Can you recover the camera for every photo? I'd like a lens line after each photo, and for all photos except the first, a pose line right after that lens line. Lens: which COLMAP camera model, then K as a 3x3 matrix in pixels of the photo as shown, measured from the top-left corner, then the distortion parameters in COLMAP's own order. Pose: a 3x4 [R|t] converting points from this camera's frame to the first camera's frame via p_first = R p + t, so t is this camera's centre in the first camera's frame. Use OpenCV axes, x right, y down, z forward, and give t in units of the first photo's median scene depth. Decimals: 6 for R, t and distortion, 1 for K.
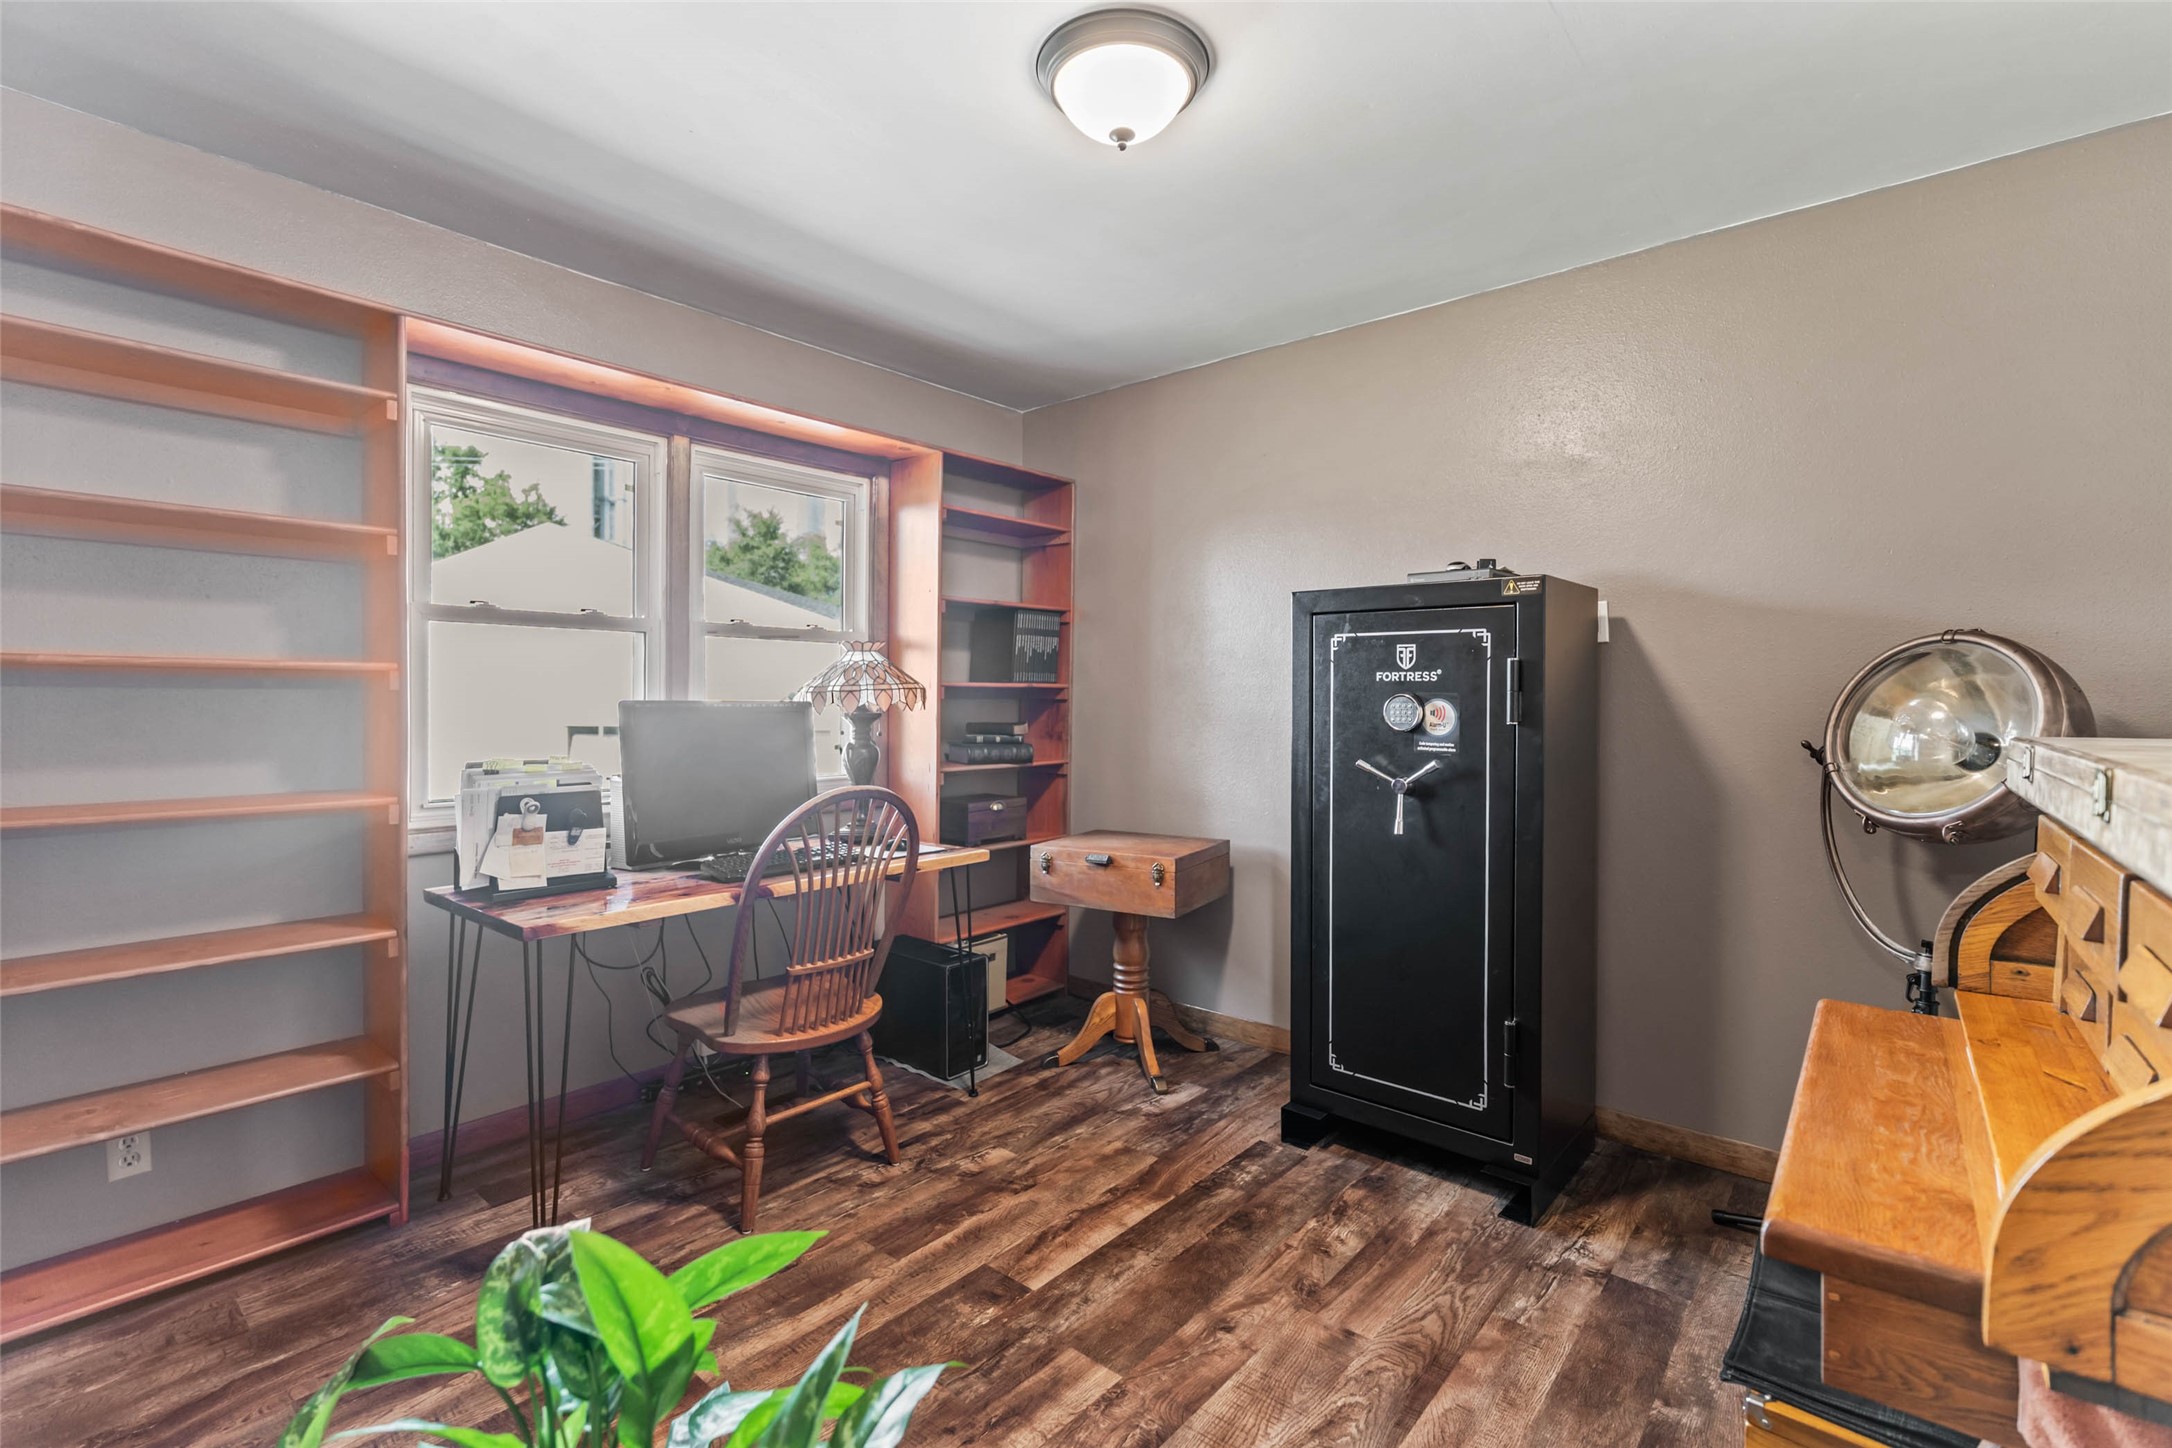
lens RADIAL K [[974.0, 0, 1082.0], [0, 974.0, 711.8], [0, 0, 1]] dist [-0.004431, 0.000050]
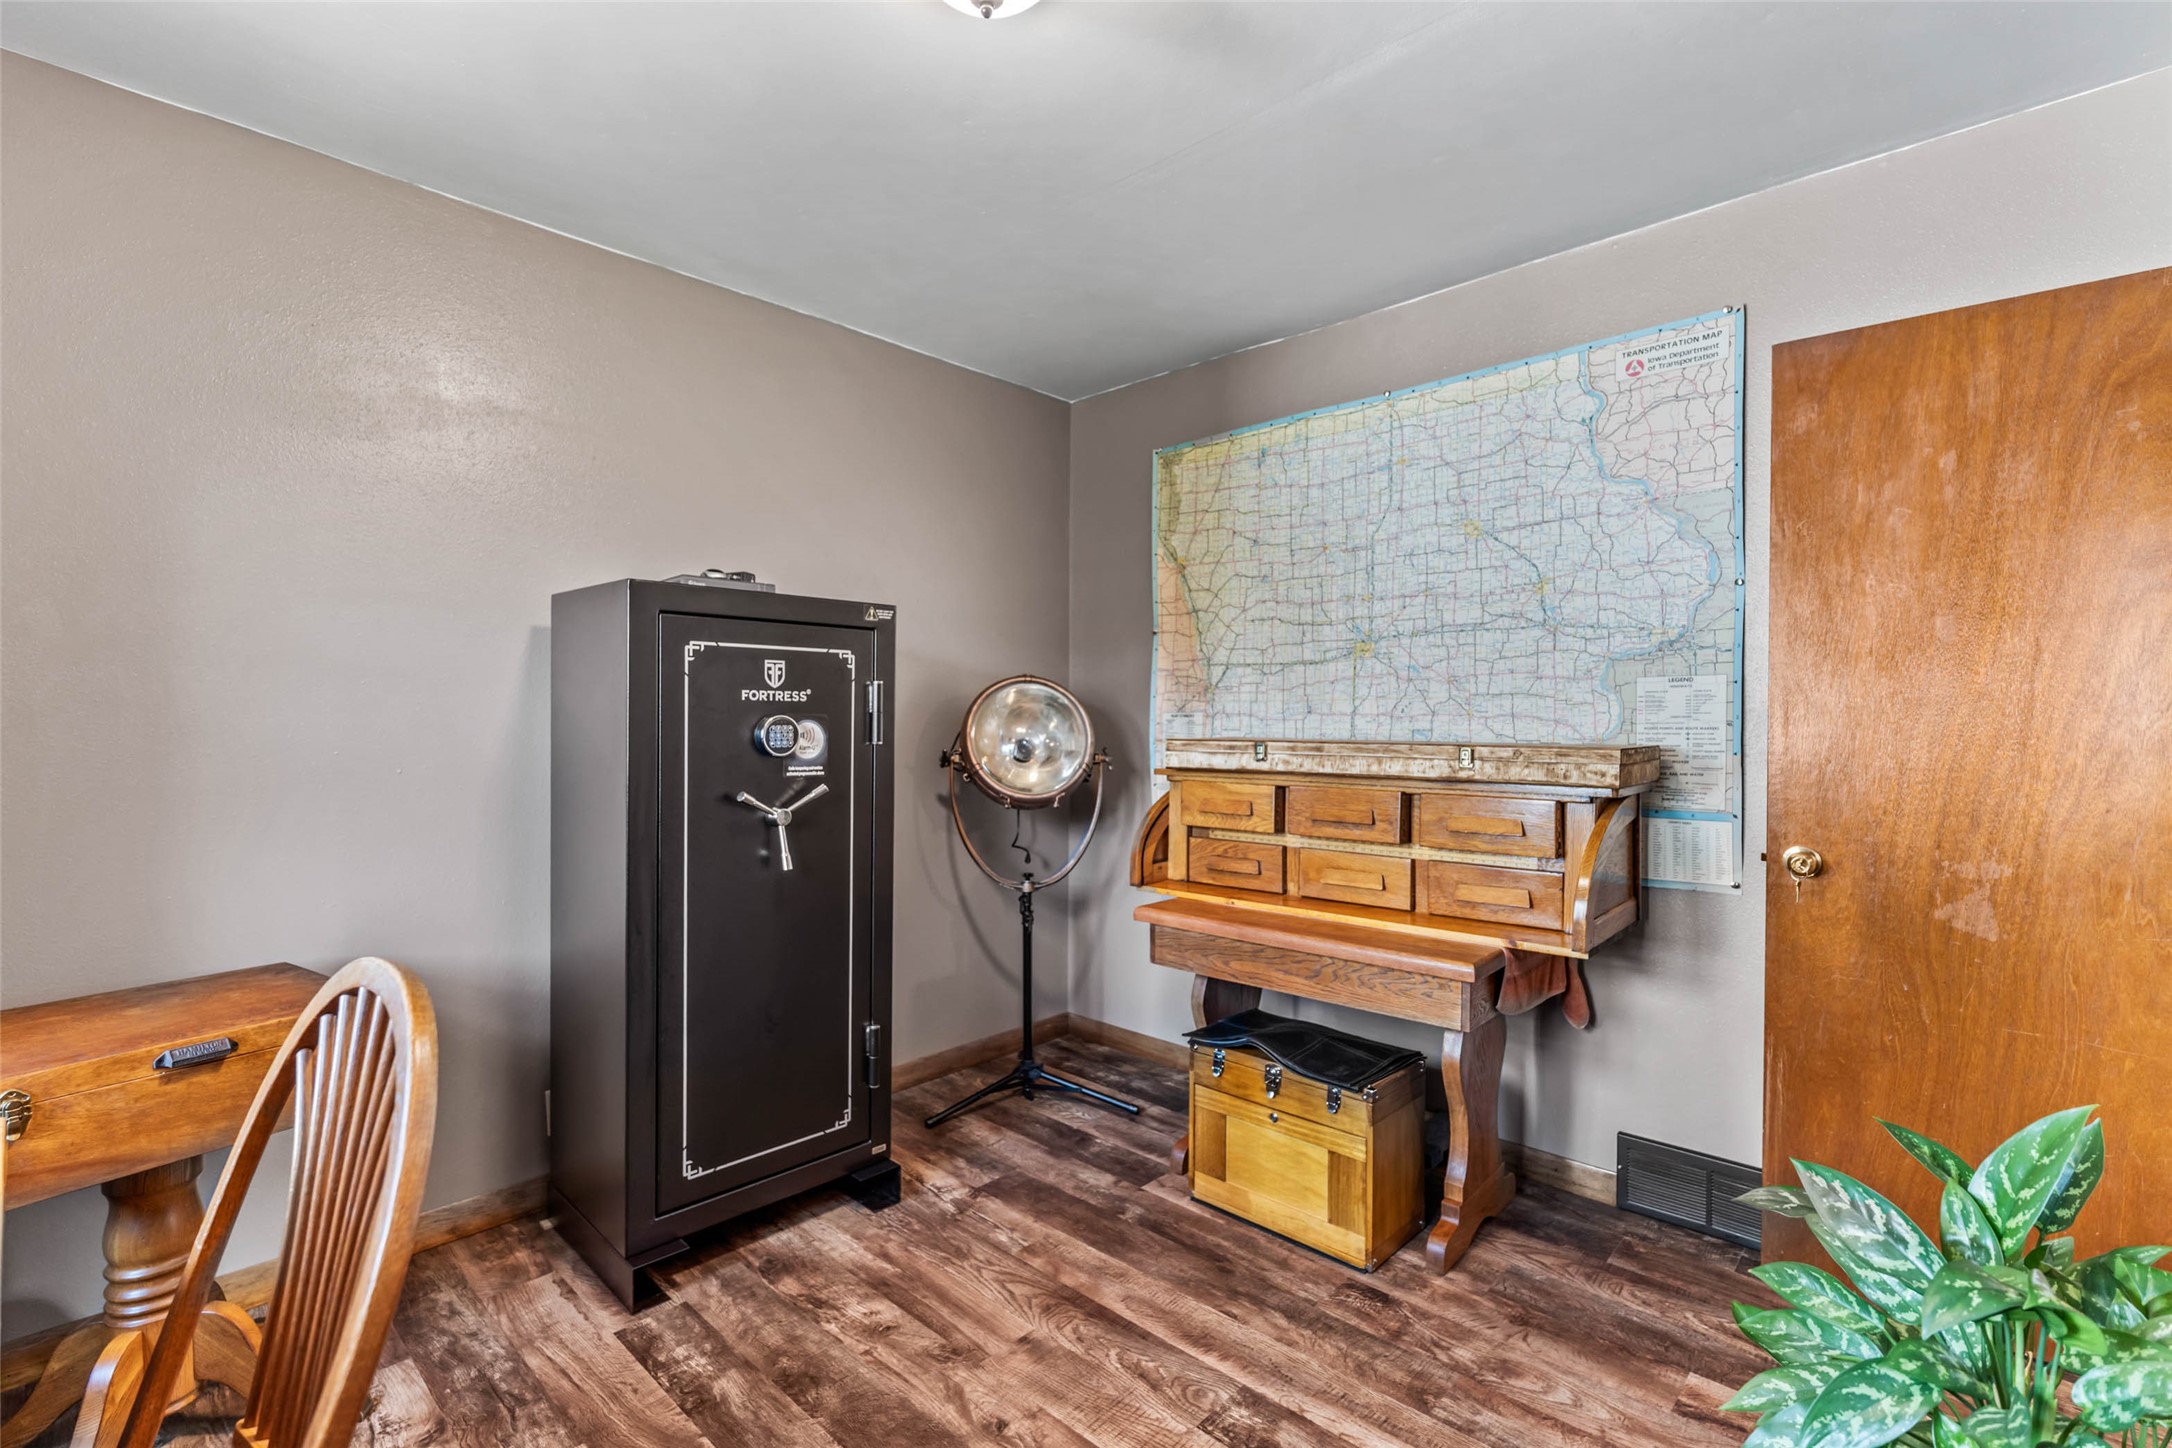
lens RADIAL K [[974.0, 0, 1088.5], [0, 974.0, 734.2], [0, 0, 1]] dist [-0.004431, 0.000050]
pose [[0.043040, -0.020706, 0.998859, -0.593462], [0.010515, 0.999739, 0.020271, -0.016719], [-0.999018, 0.009631, 0.043246, 0.710861]]
